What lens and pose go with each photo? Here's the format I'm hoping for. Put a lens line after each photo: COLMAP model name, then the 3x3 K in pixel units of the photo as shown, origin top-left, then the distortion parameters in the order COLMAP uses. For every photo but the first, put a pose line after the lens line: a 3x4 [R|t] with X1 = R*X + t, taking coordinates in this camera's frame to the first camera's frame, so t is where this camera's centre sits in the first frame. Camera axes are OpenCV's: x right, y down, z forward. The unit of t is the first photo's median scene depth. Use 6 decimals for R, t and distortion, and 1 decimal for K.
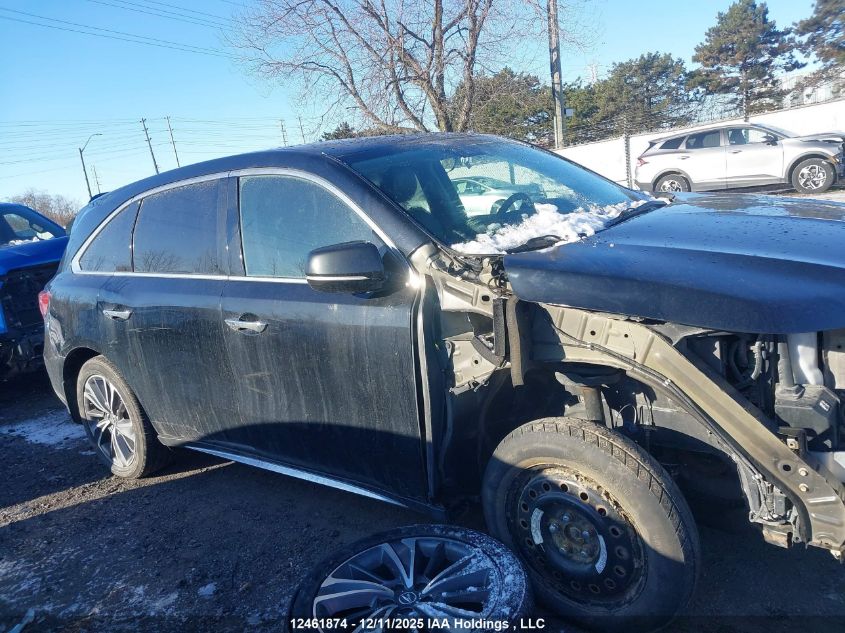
lens RADIAL K [[660.1, 0, 422.5], [0, 660.1, 316.5], [0, 0, 1]] dist [0.014861, -0.002421]
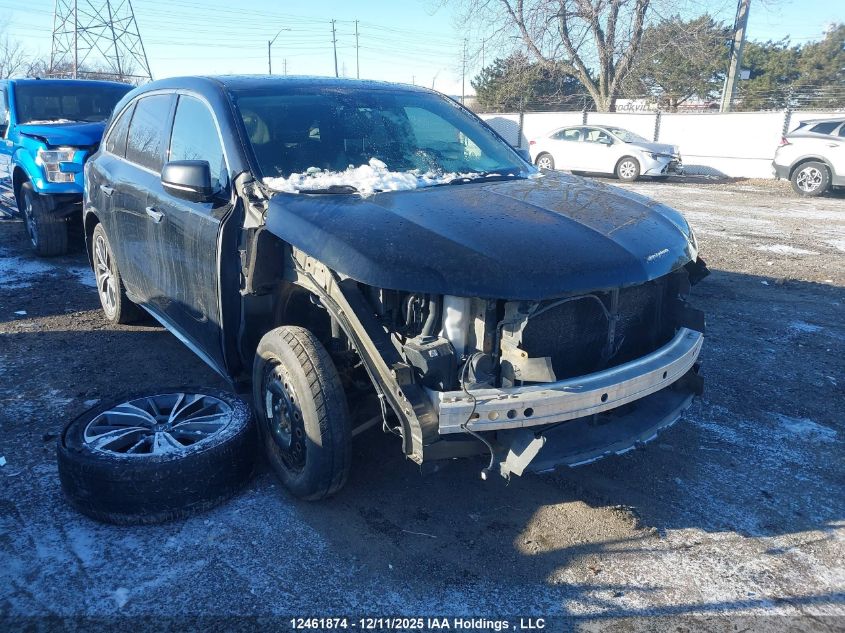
lens RADIAL K [[660.1, 0, 422.5], [0, 660.1, 316.5], [0, 0, 1]] dist [0.014861, -0.002421]
pose [[0.954406, 0.221897, -0.199679, 0.410102], [-0.200755, 0.972166, 0.120788, -0.041555], [0.220923, -0.075194, 0.972388, -0.111321]]
